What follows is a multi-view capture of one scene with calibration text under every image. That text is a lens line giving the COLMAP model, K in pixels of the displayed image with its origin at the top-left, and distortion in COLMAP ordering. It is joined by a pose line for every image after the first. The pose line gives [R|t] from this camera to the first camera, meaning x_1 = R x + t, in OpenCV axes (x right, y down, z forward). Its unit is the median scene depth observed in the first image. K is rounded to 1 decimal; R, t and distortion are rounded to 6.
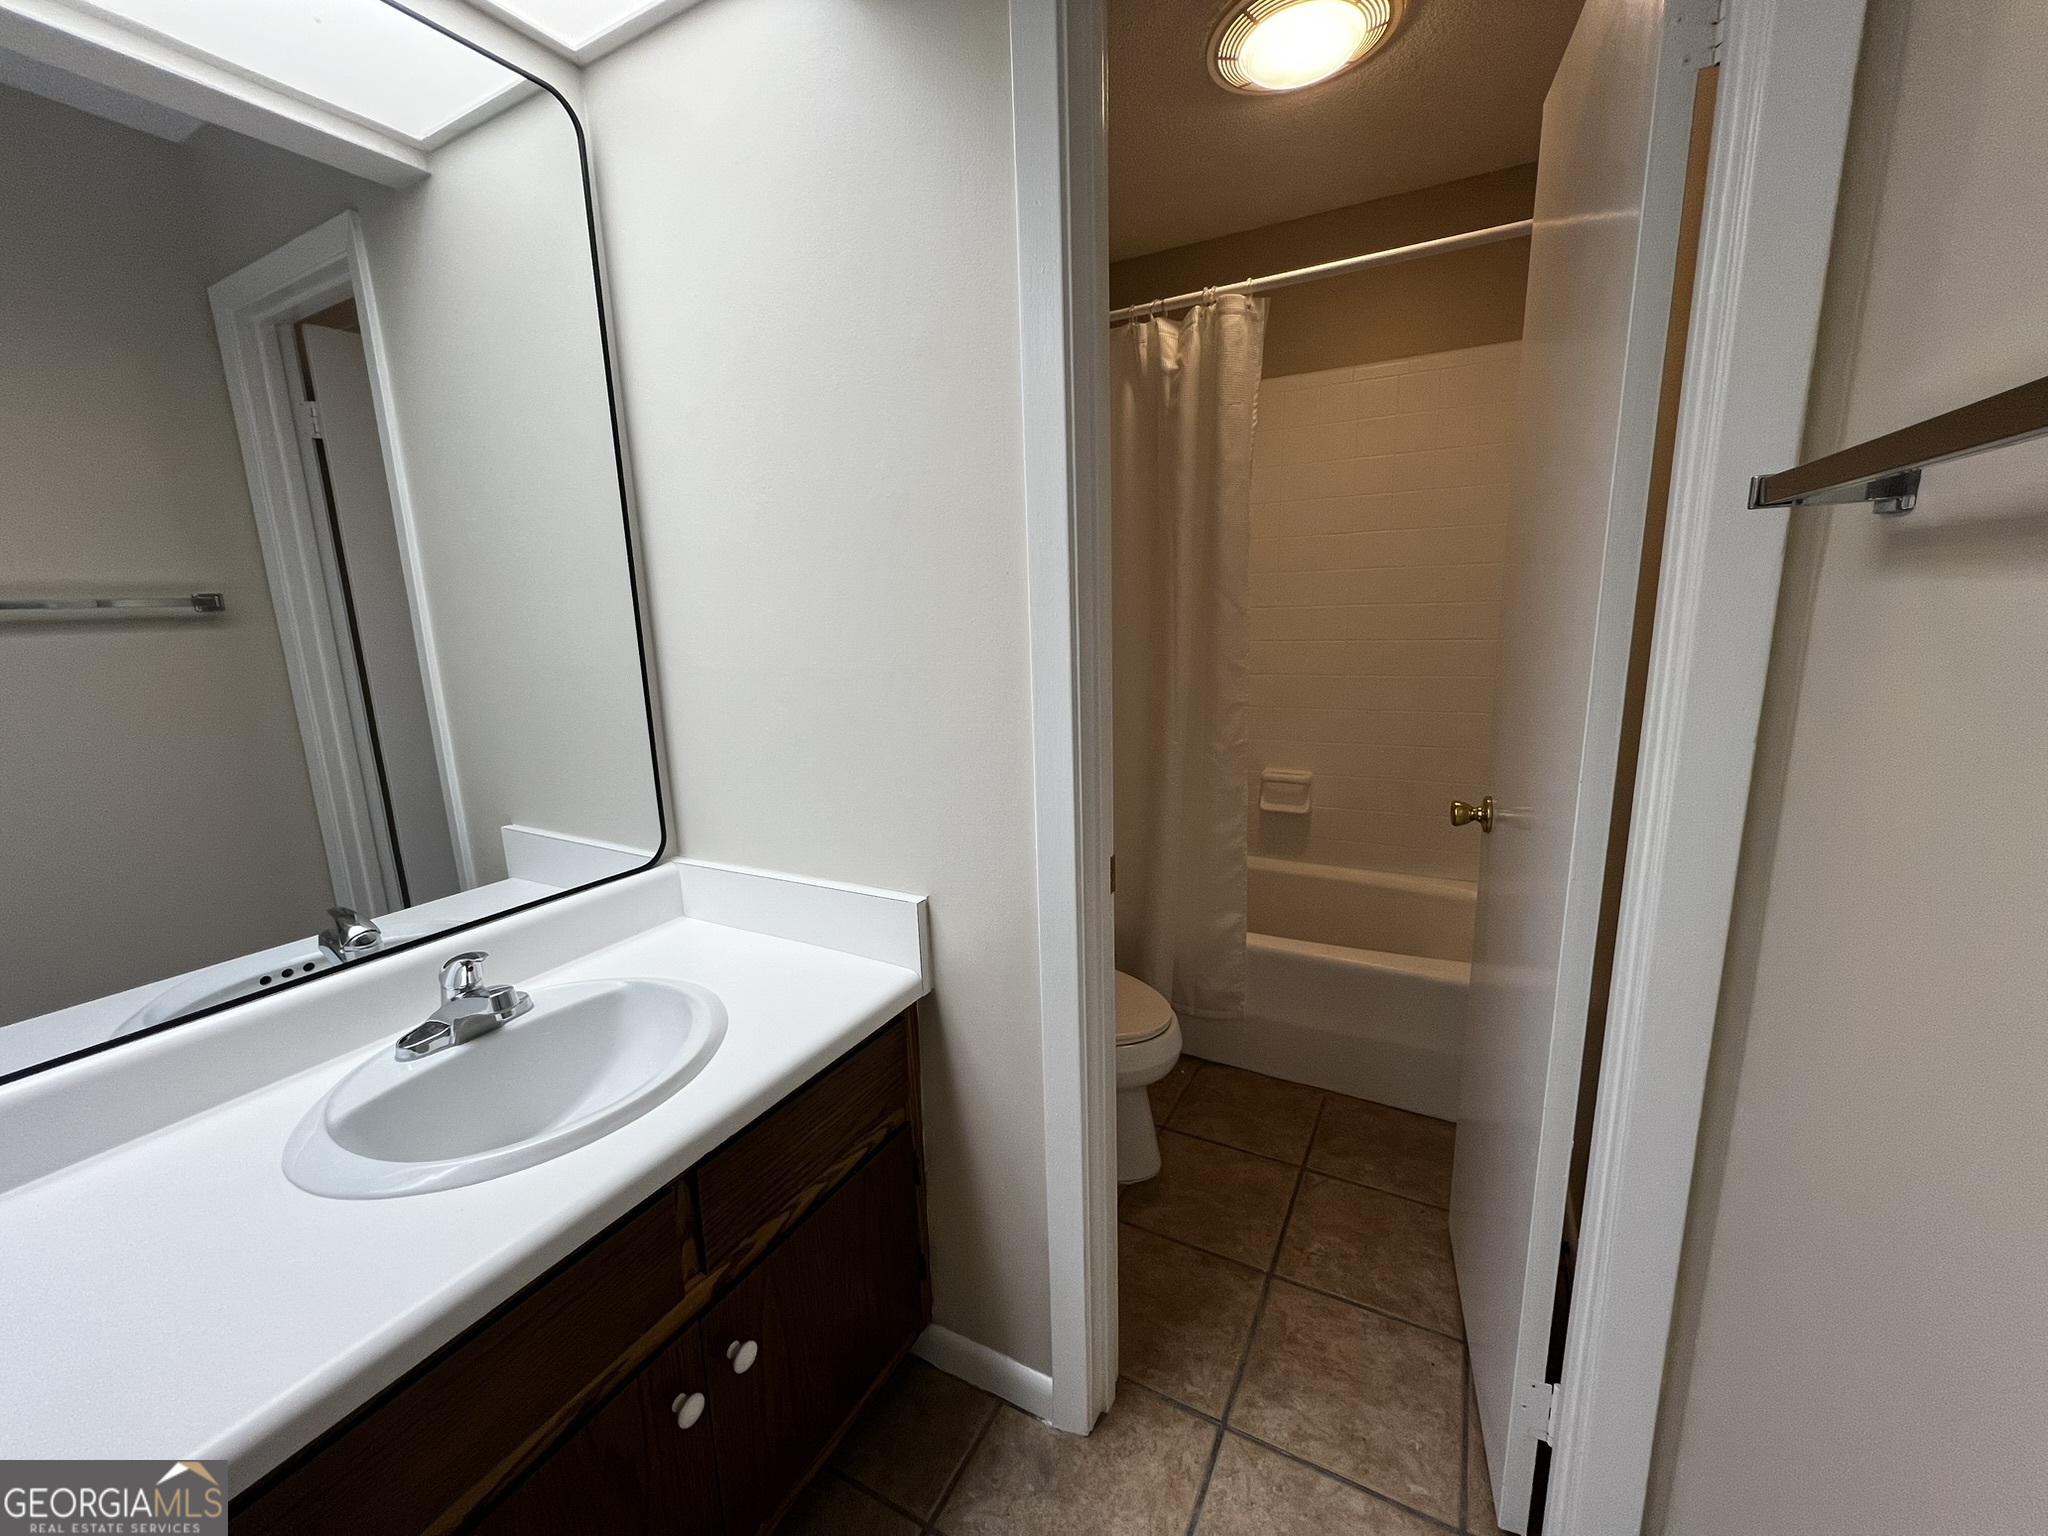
lens RADIAL K [[835.3, 0, 1016.9], [0, 835.3, 763.8], [0, 0, 1]] dist [0.008211, -0.000688]
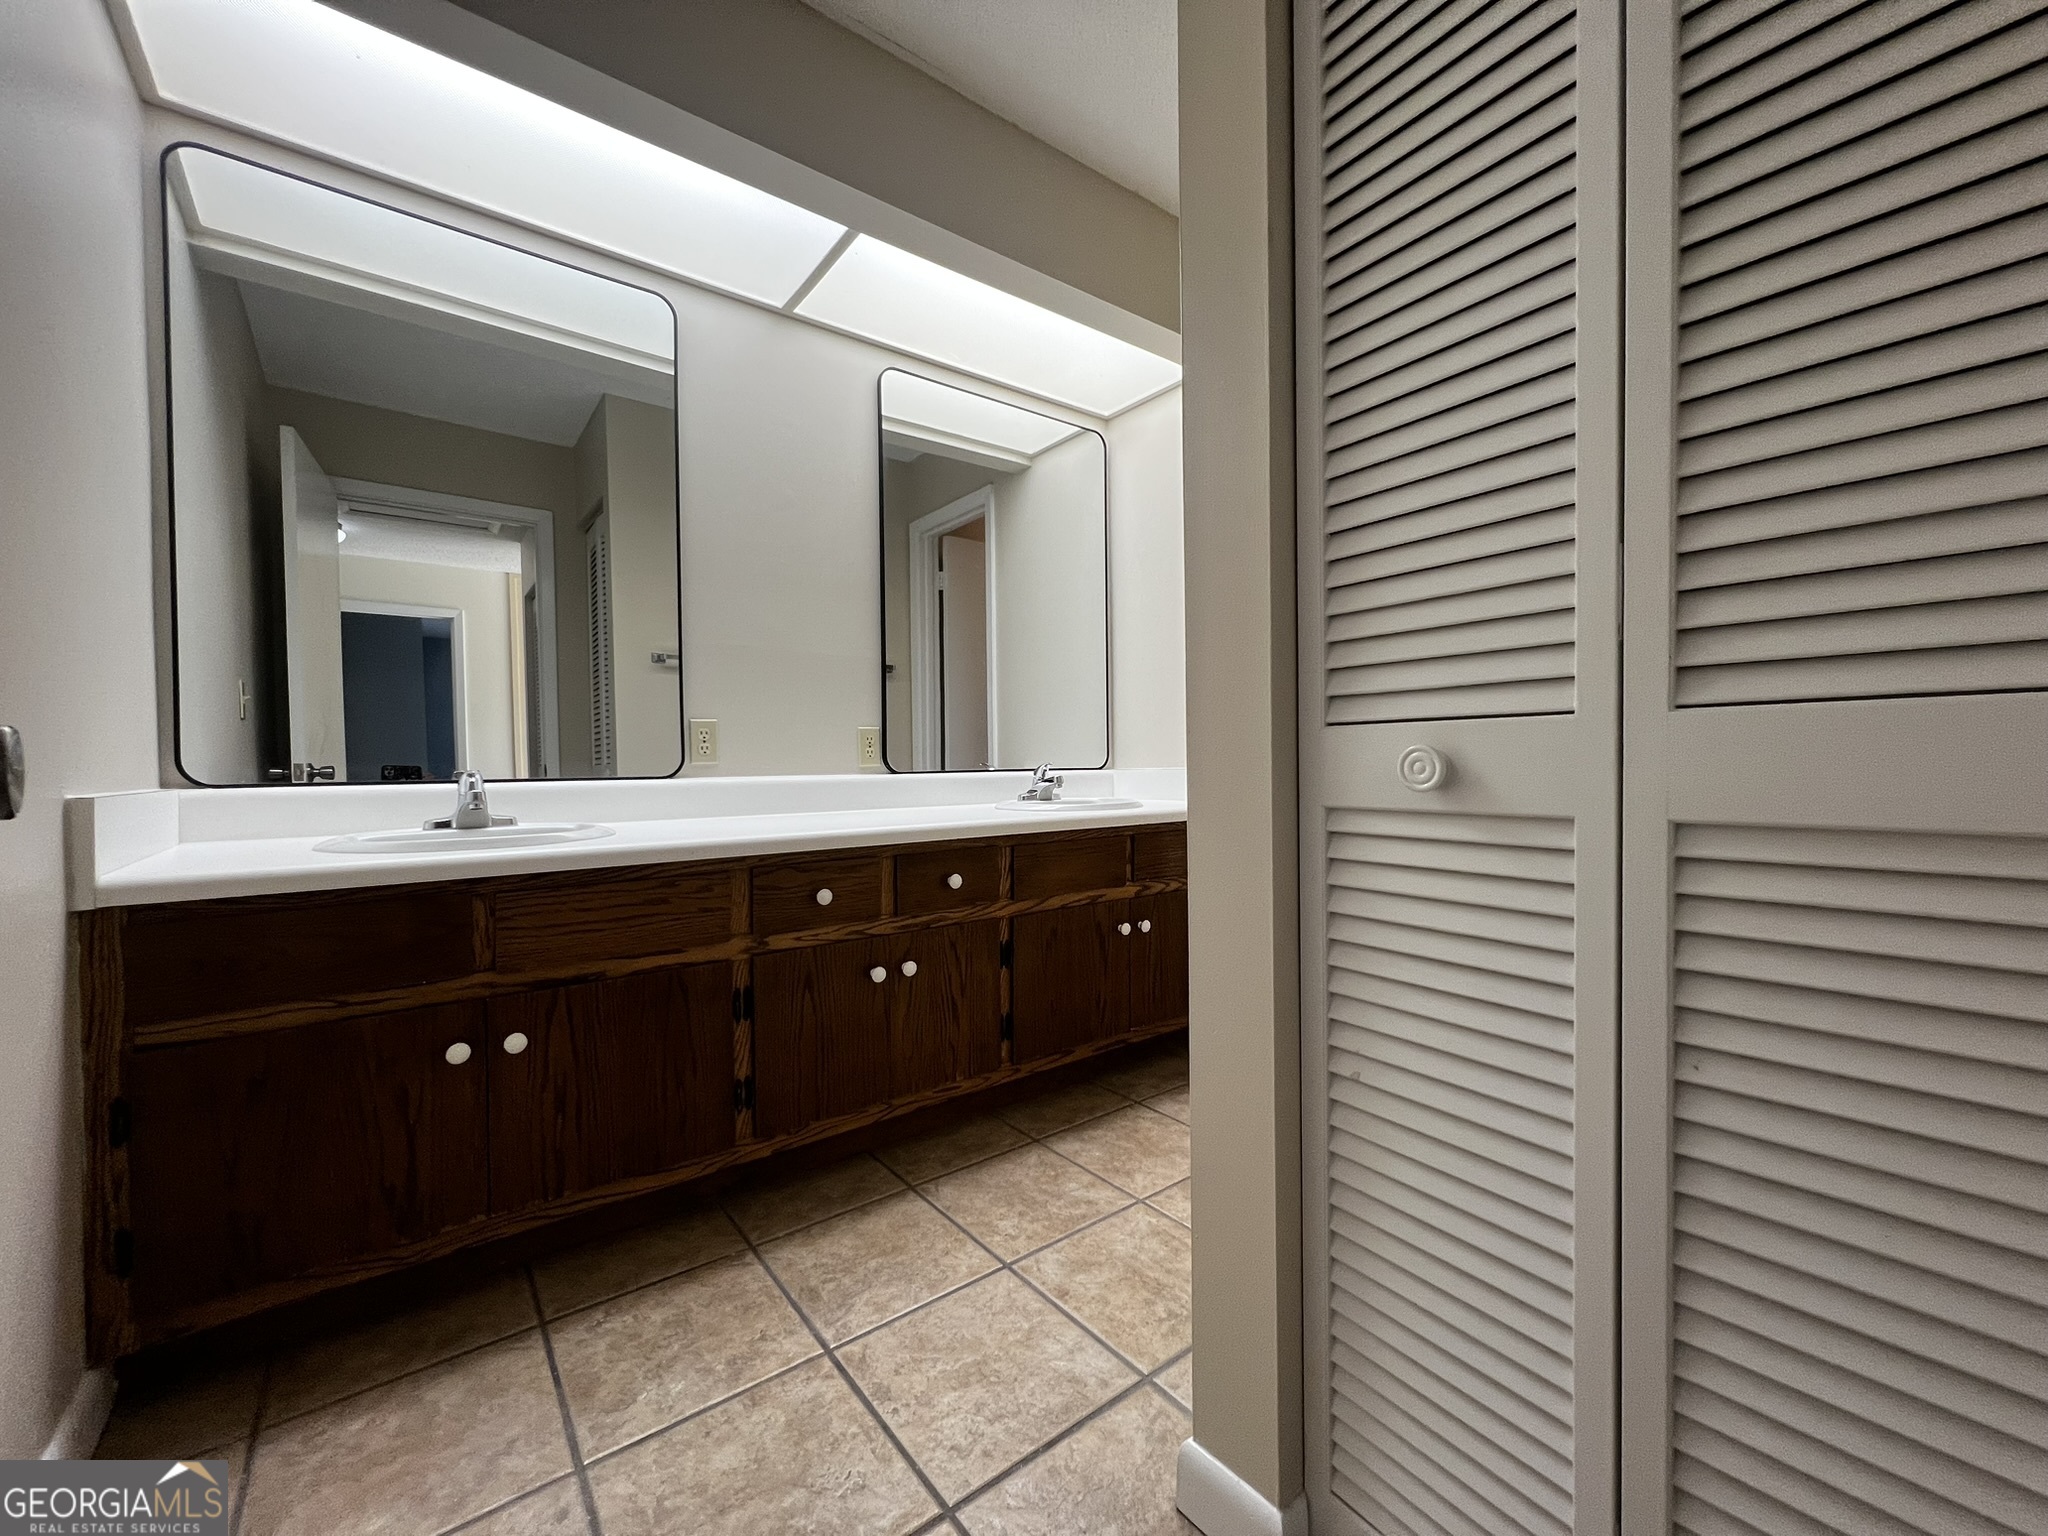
lens RADIAL K [[809.0, 0, 1025.6], [0, 809.0, 775.9], [0, 0, 1]] dist [-0.003546, 0.000468]
pose [[0.919258, 0.025857, -0.392806, 0.102389], [-0.087388, 0.986347, -0.139579, 0.263316], [0.383834, 0.162636, 0.908967, -0.523766]]
